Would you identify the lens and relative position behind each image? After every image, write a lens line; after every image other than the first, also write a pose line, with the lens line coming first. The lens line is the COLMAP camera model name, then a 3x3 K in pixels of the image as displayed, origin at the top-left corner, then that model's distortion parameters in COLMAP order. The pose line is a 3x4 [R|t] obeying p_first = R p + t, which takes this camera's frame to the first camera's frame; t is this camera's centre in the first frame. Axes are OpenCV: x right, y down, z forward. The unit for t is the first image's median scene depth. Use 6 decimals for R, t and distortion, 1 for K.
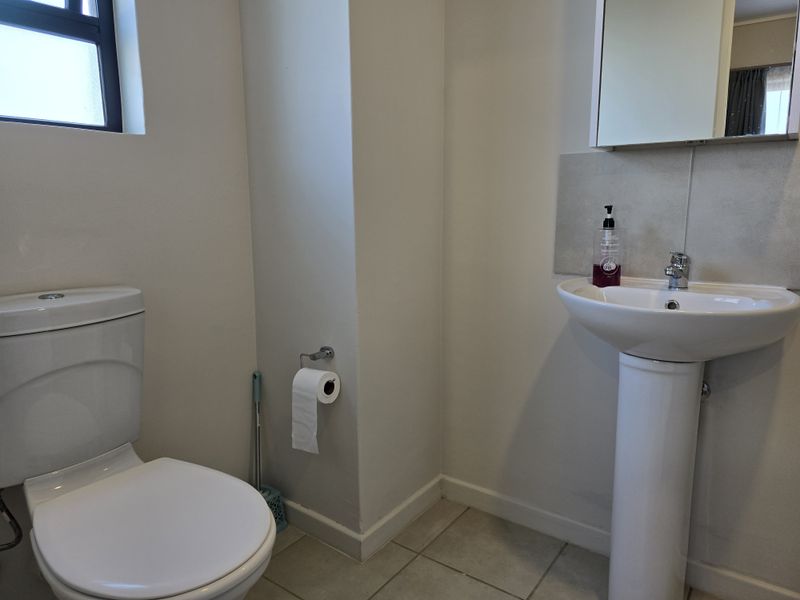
lens RADIAL K [[557.4, 0, 400.0], [0, 557.4, 300.0], [0, 0, 1]] dist [-0.000762, -0.003521]
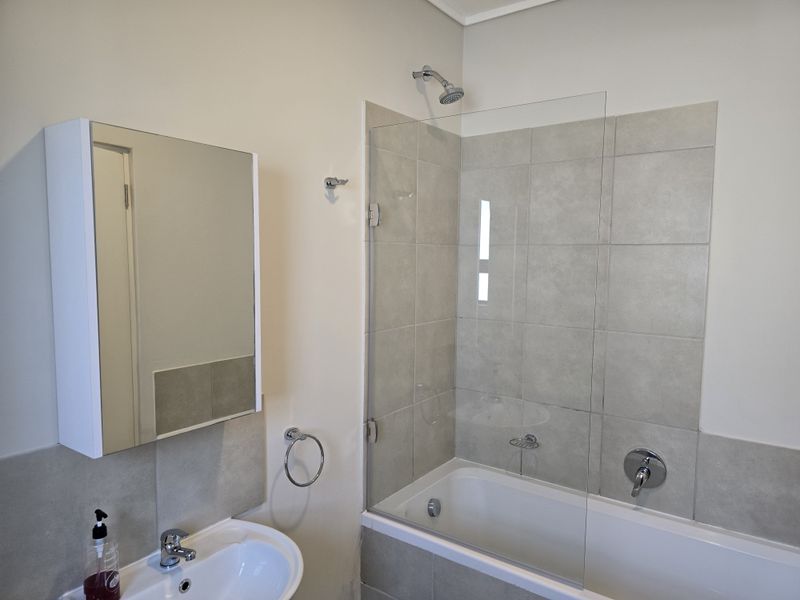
lens RADIAL K [[557.4, 0, 400.0], [0, 557.4, 300.0], [0, 0, 1]] dist [-0.000762, -0.003521]
pose [[0.026488, -0.081062, 0.996357, -0.417380], [0.168146, 0.982867, 0.075494, -0.467134], [-0.985406, 0.165534, 0.039665, 0.467306]]
